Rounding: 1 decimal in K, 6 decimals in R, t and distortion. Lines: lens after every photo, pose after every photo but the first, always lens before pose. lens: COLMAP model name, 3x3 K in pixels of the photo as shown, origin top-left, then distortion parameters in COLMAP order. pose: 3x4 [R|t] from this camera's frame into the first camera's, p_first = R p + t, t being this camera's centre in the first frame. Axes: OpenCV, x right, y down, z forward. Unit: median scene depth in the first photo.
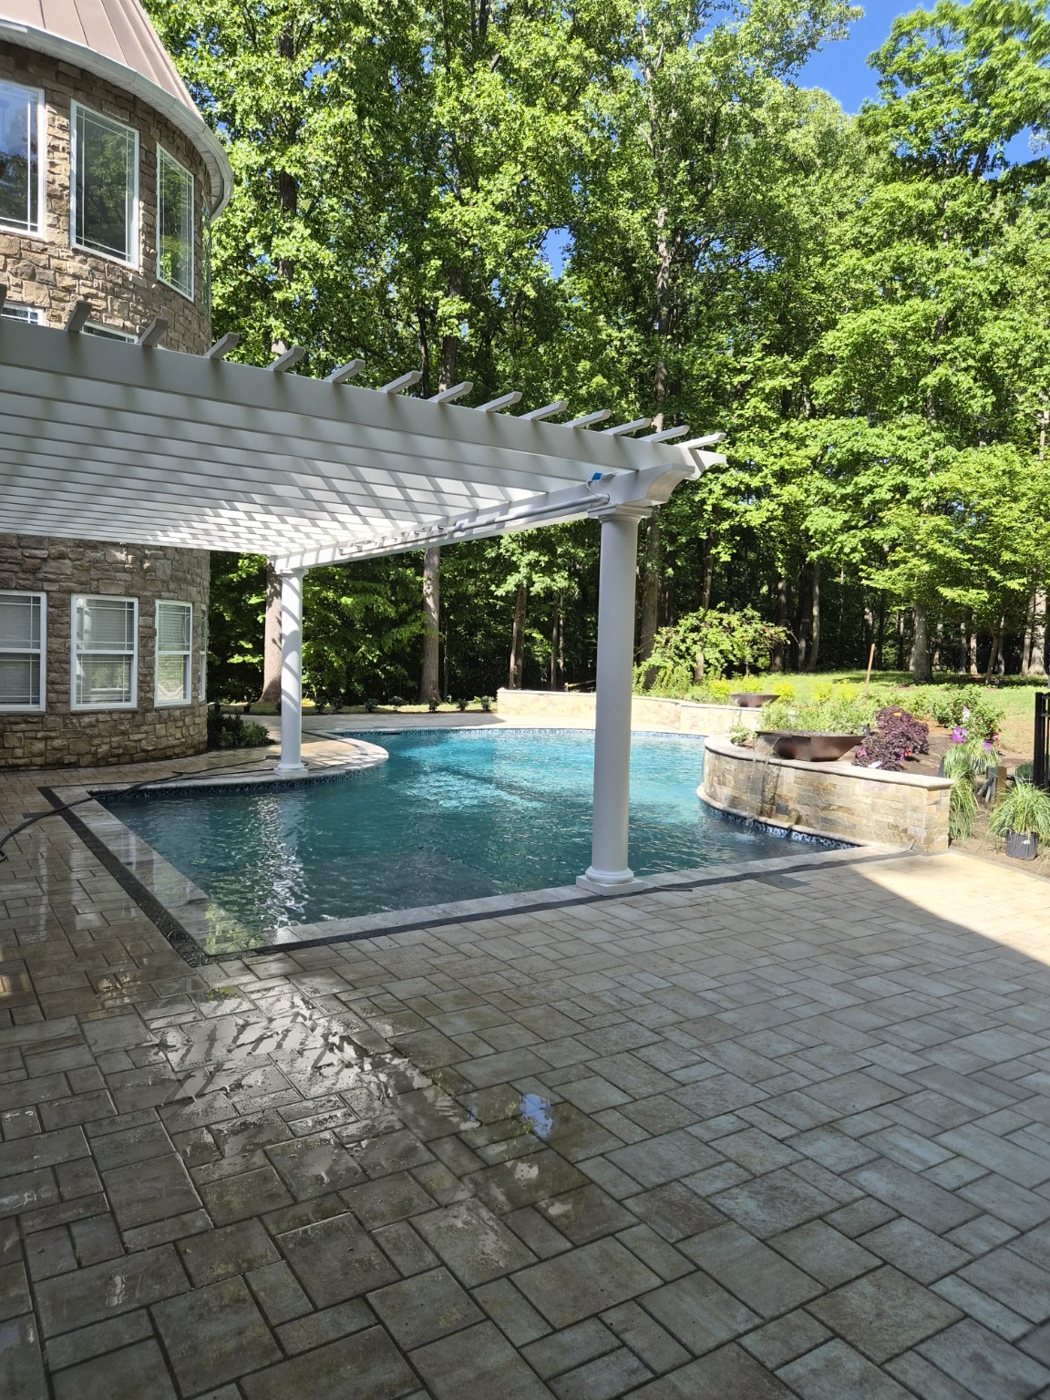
lens RADIAL K [[967.1, 0, 512.5], [0, 967.1, 691.2], [0, 0, 1]] dist [0.073752, -0.069167]
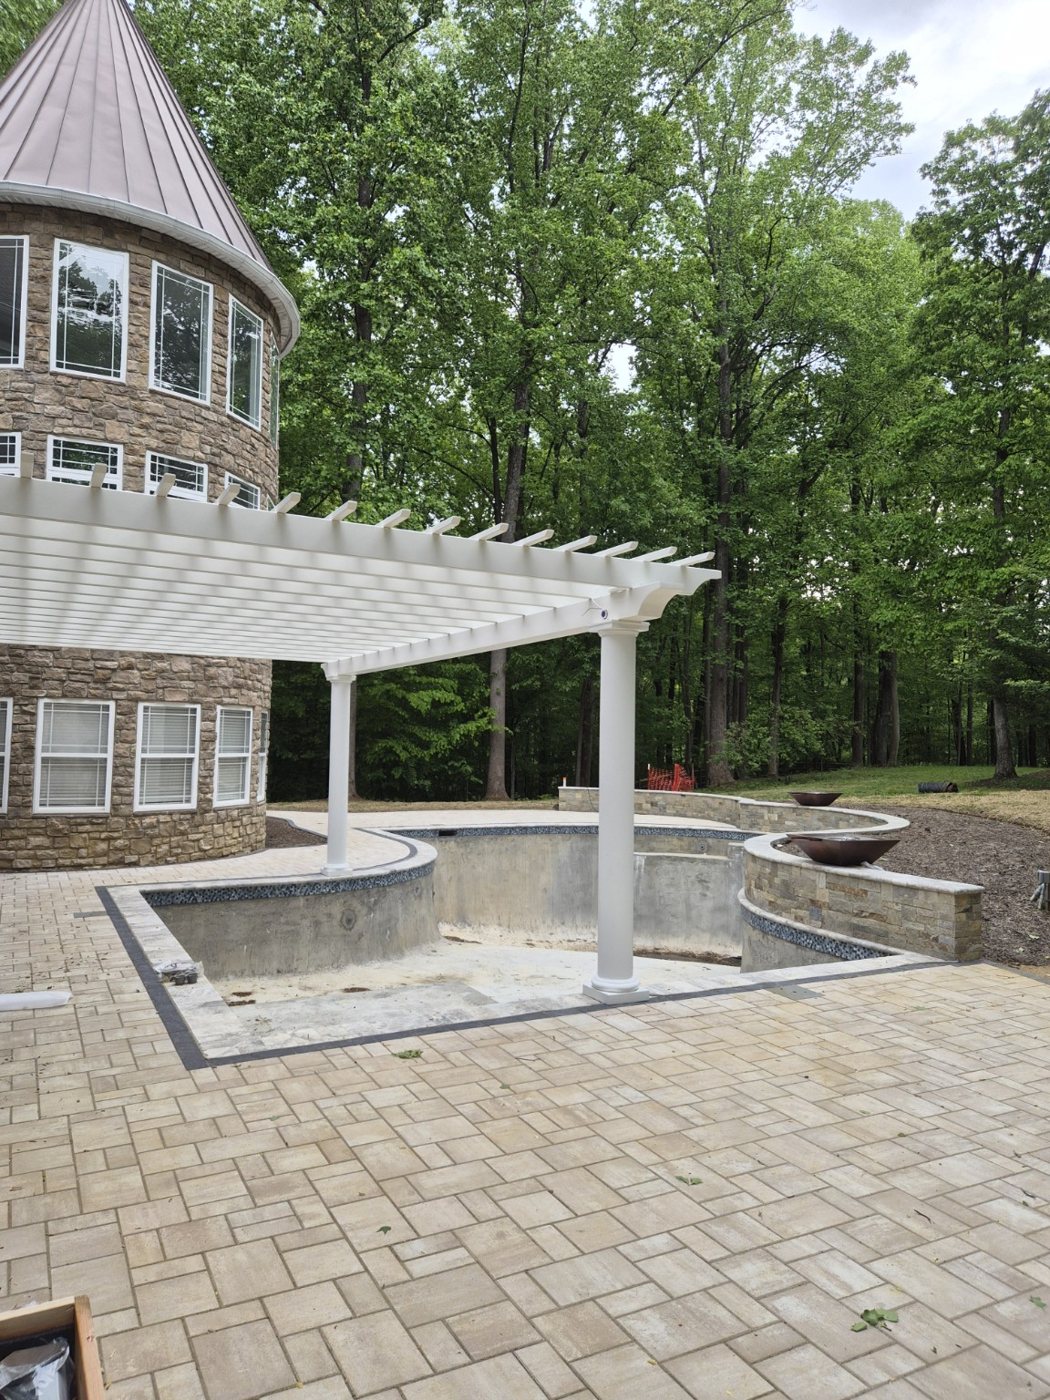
lens RADIAL K [[967.1, 0, 517.1], [0, 967.1, 685.0], [0, 0, 1]] dist [0.073752, -0.069167]
pose [[0.996808, -0.011411, -0.079016, 0.095250], [0.003375, 0.994871, -0.101097, -0.018237], [0.079765, 0.100507, 0.991734, -0.046355]]
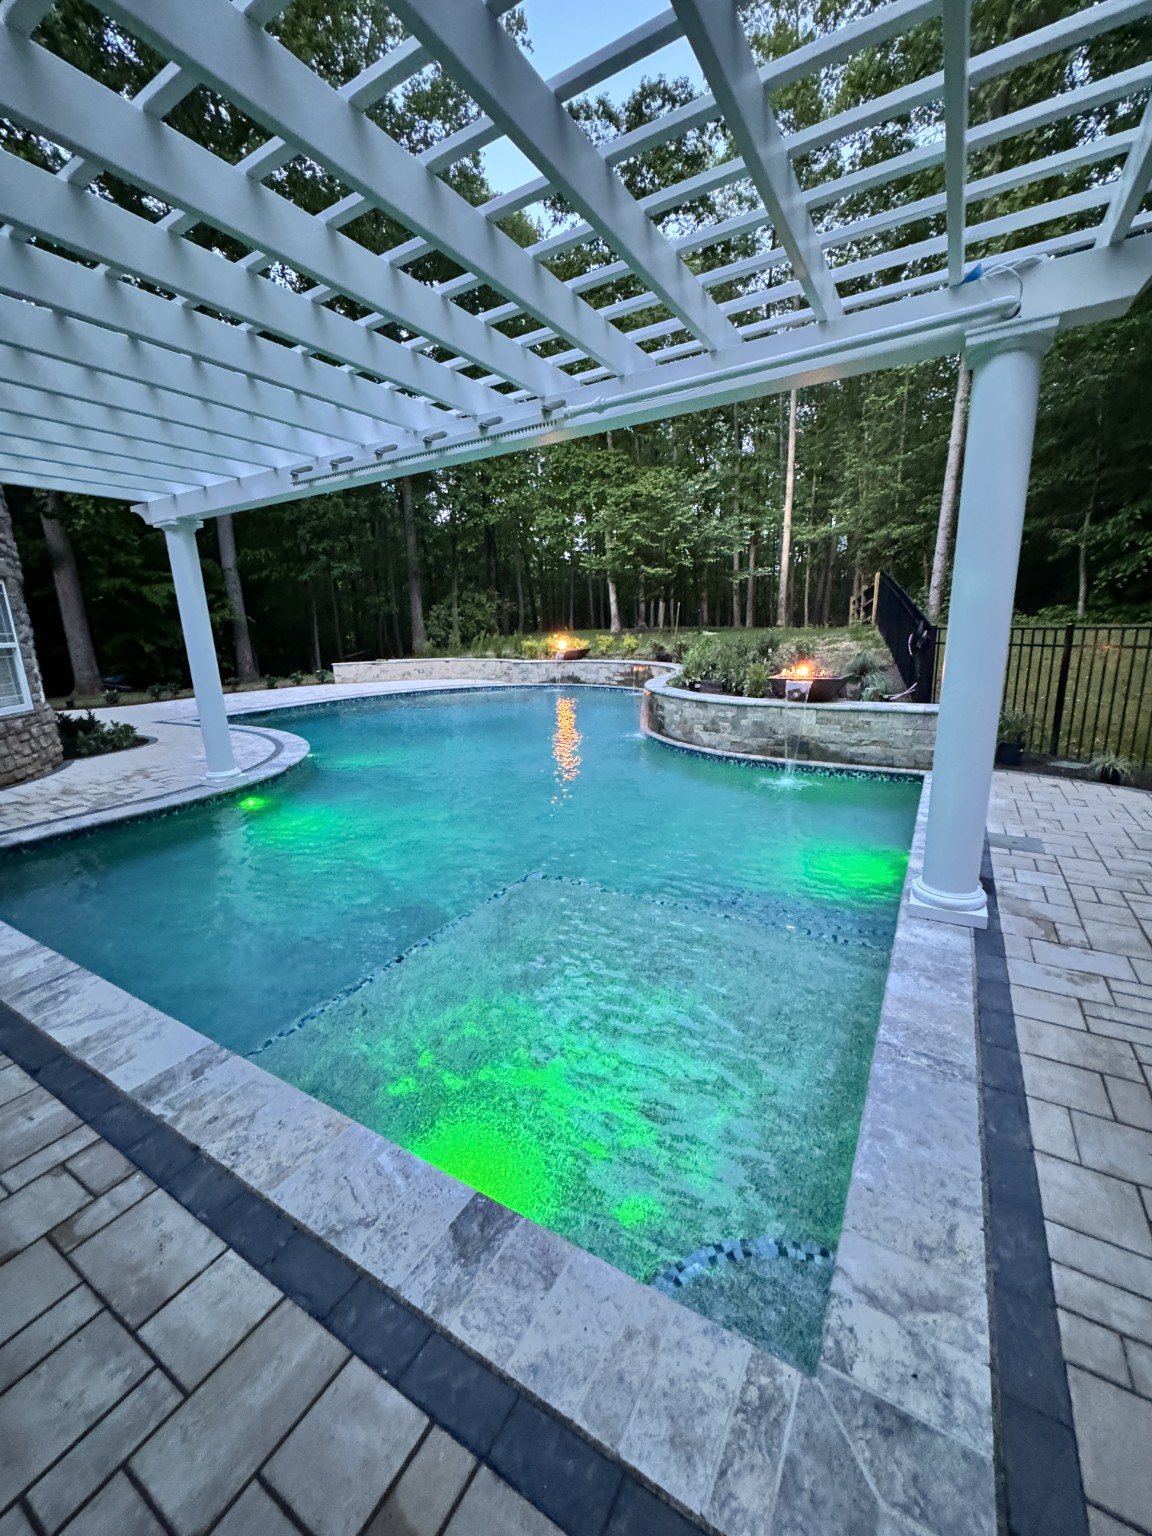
lens RADIAL K [[626.0, 0, 574.7], [0, 626.0, 768.6], [0, 0, 1]] dist [-0.001385, 0.000047]
pose [[0.891483, -0.154415, 0.425927, -0.390888], [0.075428, 0.977590, 0.196541, -0.017245], [-0.446731, -0.143086, 0.883152, 0.838848]]
